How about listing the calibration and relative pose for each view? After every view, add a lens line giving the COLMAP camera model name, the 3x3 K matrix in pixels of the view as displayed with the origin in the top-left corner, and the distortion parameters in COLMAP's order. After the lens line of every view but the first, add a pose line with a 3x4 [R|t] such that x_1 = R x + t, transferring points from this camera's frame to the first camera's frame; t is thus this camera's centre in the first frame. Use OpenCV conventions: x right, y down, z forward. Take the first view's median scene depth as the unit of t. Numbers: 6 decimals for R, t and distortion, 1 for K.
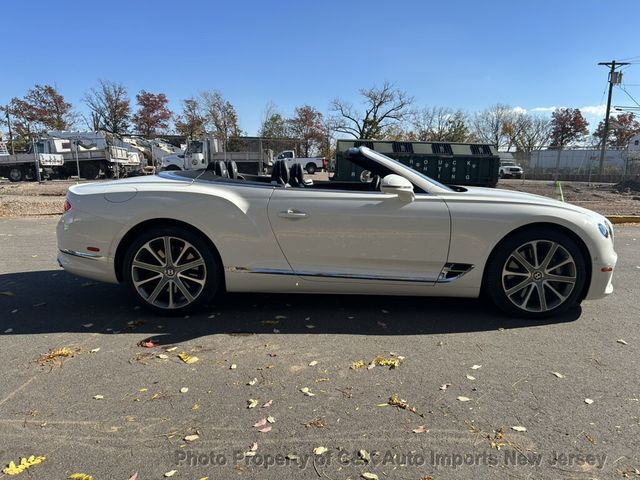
lens RADIAL K [[485.9, 0, 317.9], [0, 485.9, 239.8], [0, 0, 1]] dist [0.046350, -0.048185]
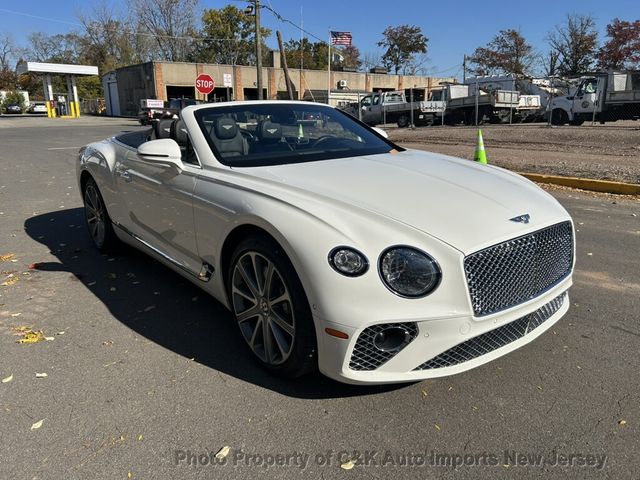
lens RADIAL K [[485.9, 0, 319.0], [0, 485.9, 233.7], [0, 0, 1]] dist [0.046350, -0.048185]
pose [[0.617859, 0.178910, -0.765664, 0.153293], [-0.099984, 0.983741, 0.149184, -0.019616], [0.779906, -0.015621, 0.625702, 0.104442]]
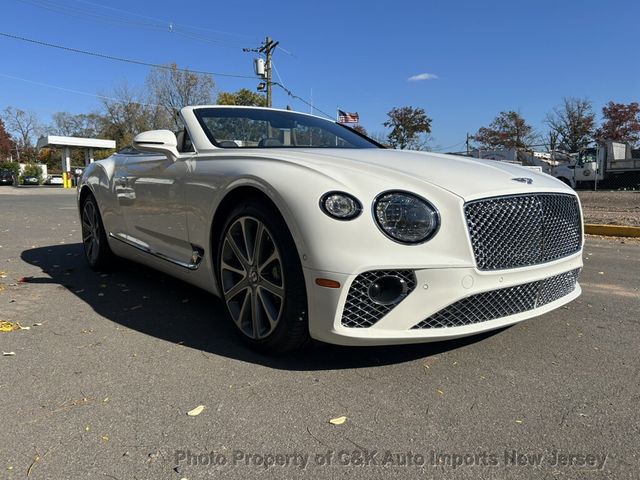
lens RADIAL K [[485.9, 0, 323.3], [0, 485.9, 234.3], [0, 0, 1]] dist [0.046350, -0.048185]
pose [[0.611123, 0.065847, -0.788792, 0.153838], [-0.109931, 0.993937, -0.002197, 0.002178], [0.783865, 0.088055, 0.614656, 0.110500]]
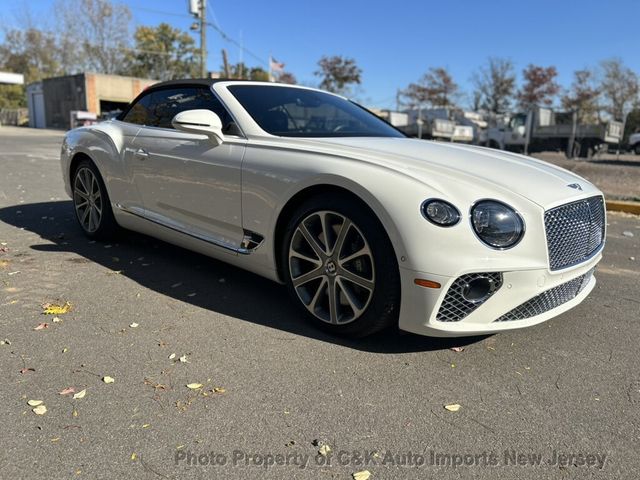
lens RADIAL K [[485.9, 0, 313.1], [0, 485.9, 239.4], [0, 0, 1]] dist [0.046350, -0.048185]
pose [[0.710573, 0.162635, -0.684570, 0.137190], [-0.136163, 0.986313, 0.092986, -0.003197], [0.690323, 0.027140, 0.722992, 0.082656]]
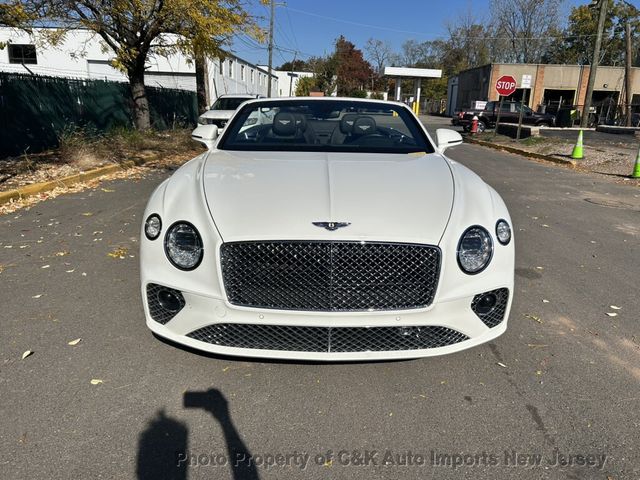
lens RADIAL K [[485.9, 0, 326.2], [0, 485.9, 231.4], [0, 0, 1]] dist [0.046350, -0.048185]
pose [[0.003392, 0.235805, -0.971794, 0.190866], [-0.175074, 0.956931, 0.231588, -0.031485], [0.984549, 0.169350, 0.044530, 0.190961]]
